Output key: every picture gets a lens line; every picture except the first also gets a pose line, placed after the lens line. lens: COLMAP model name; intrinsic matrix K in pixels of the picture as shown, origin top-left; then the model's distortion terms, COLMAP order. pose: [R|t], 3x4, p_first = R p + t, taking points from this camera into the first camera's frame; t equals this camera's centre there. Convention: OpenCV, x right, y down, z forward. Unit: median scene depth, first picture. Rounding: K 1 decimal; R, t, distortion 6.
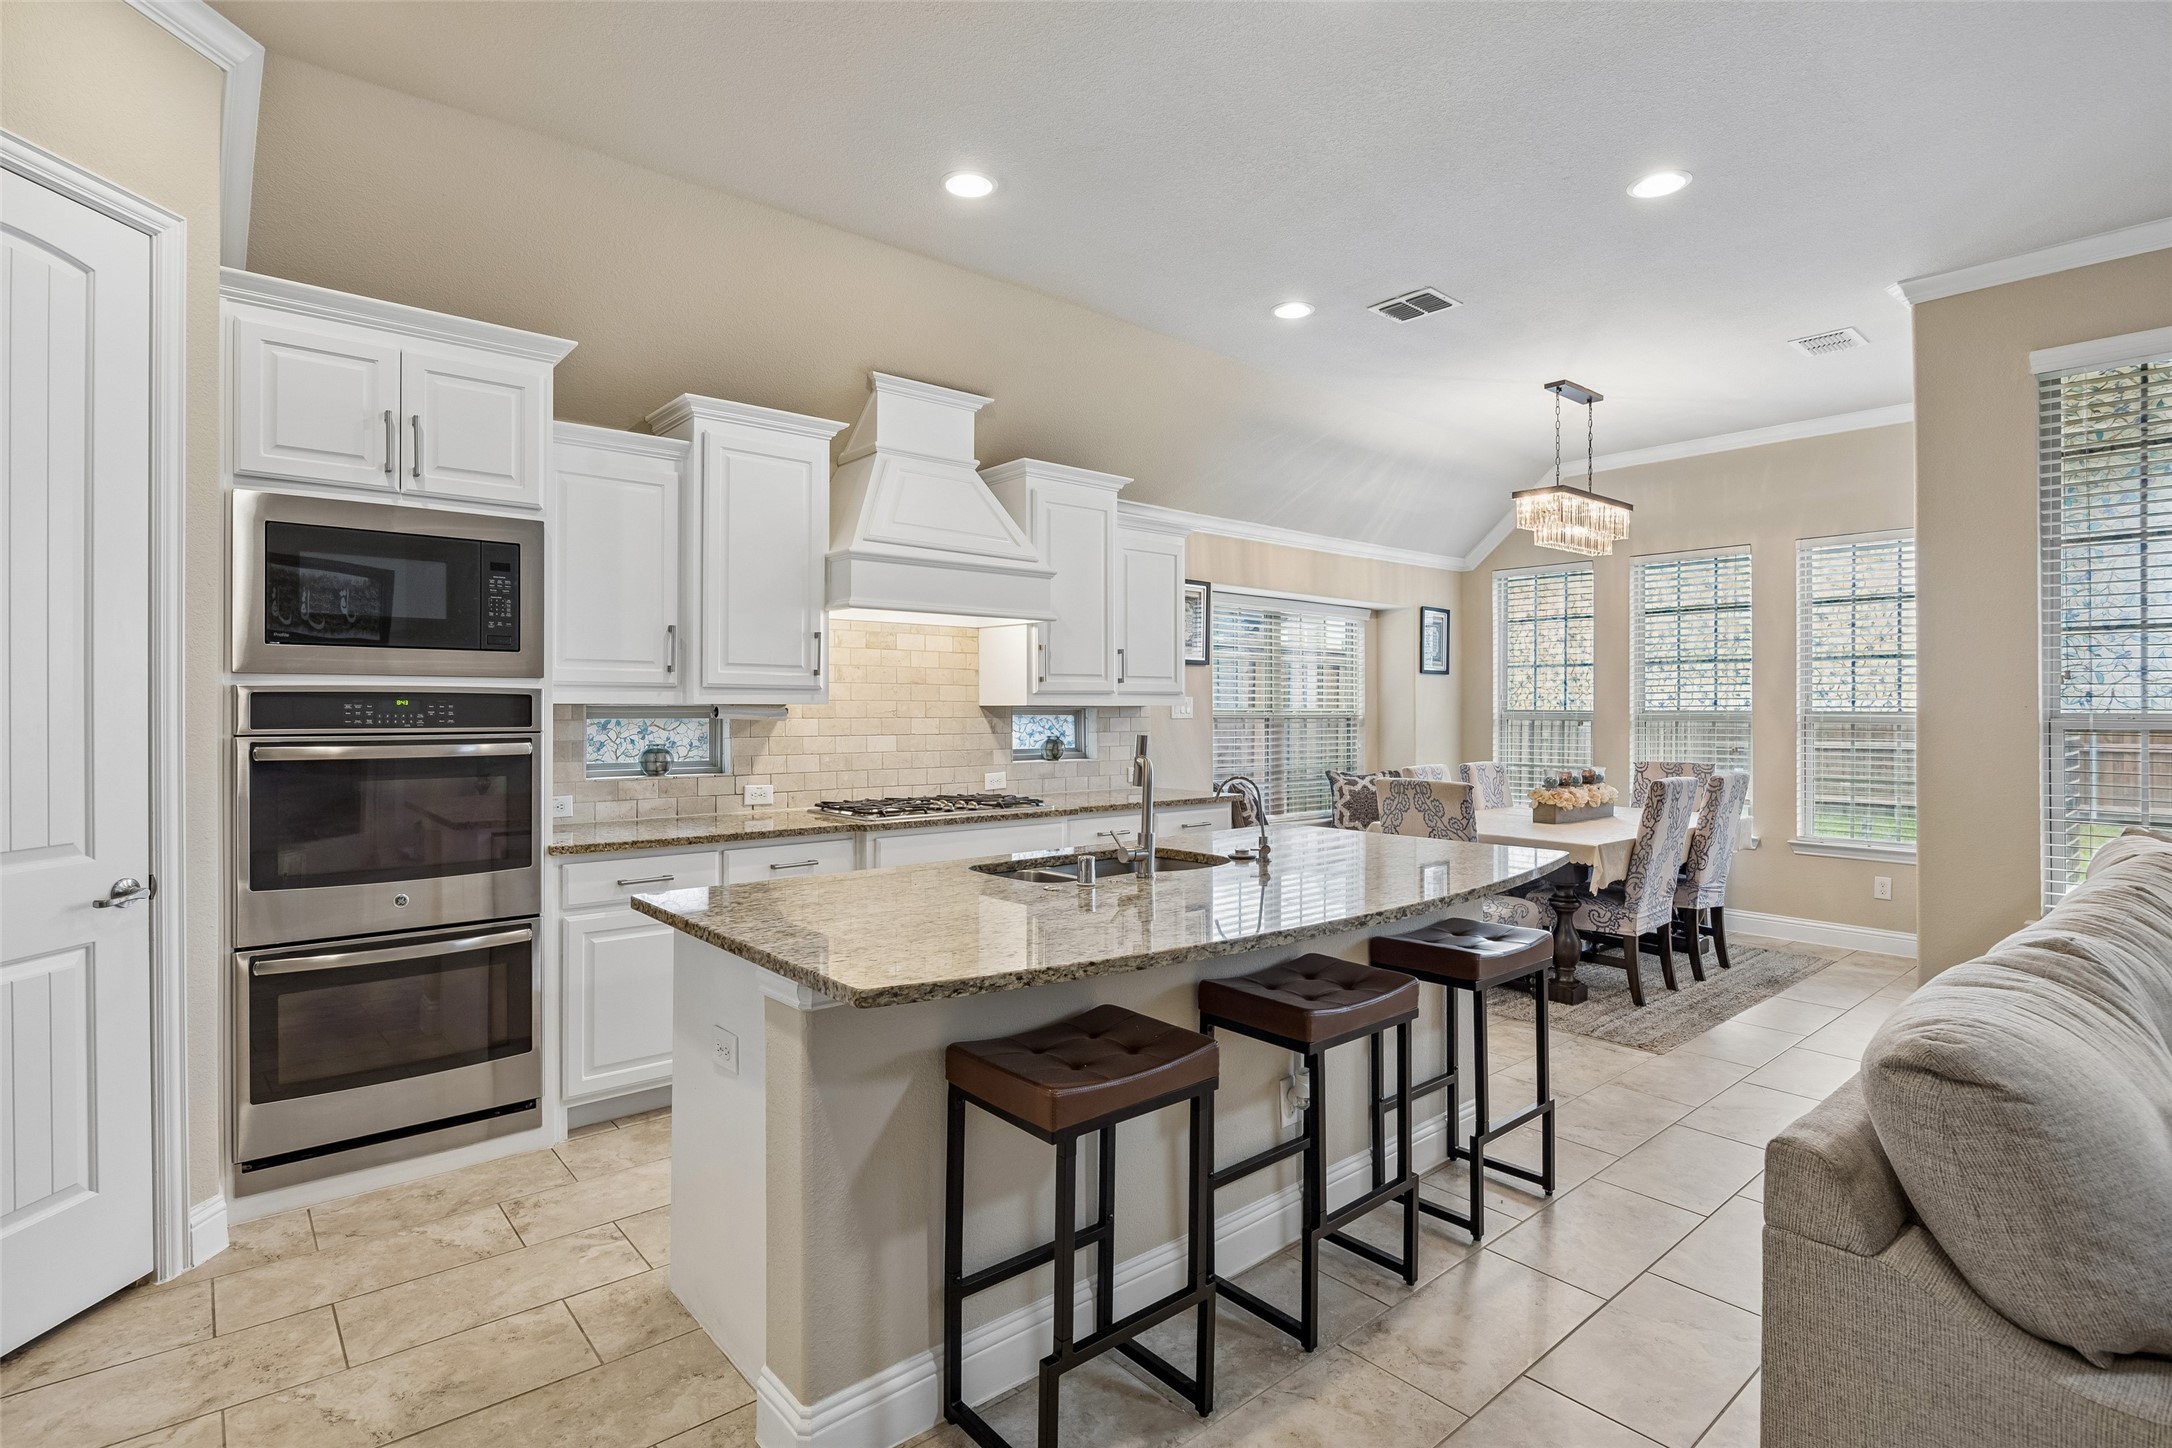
lens RADIAL K [[1054.6, 0, 1081.1], [0, 1054.6, 712.8], [0, 0, 1]] dist [0.000065, -0.000198]
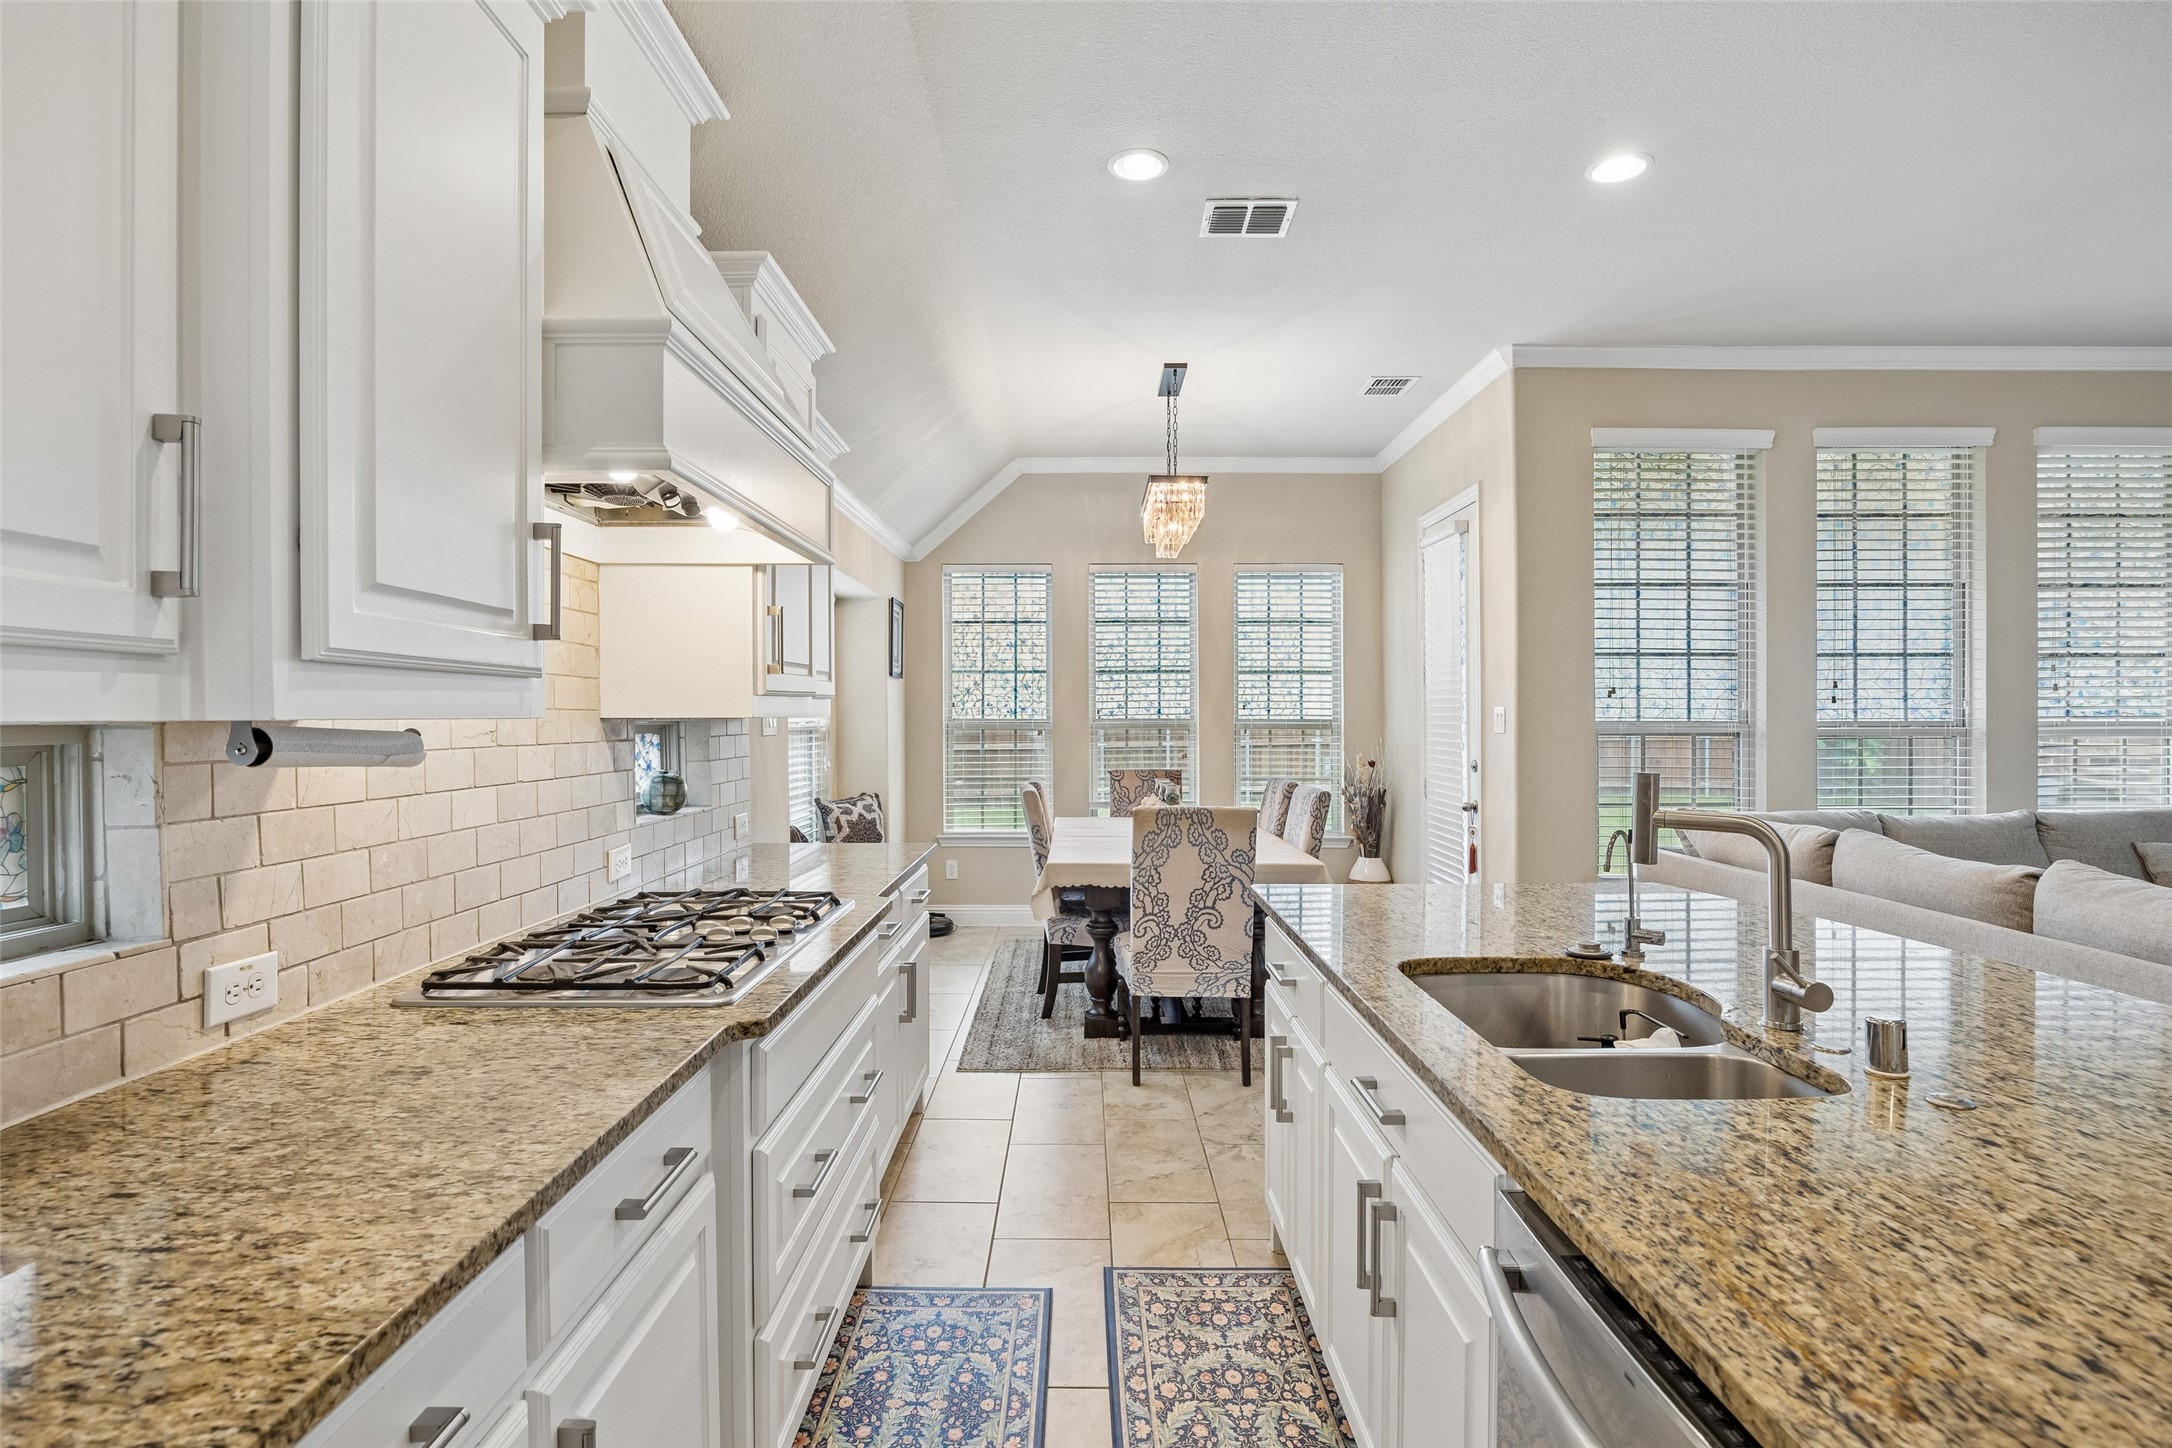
lens RADIAL K [[1054.6, 0, 1079.3], [0, 1054.6, 723.1], [0, 0, 1]] dist [0.000065, -0.000198]
pose [[0.661815, -0.007825, 0.749627, -0.290177], [0.004846, 0.999969, 0.006159, -0.005549], [-0.749652, -0.000443, 0.661832, 0.439973]]
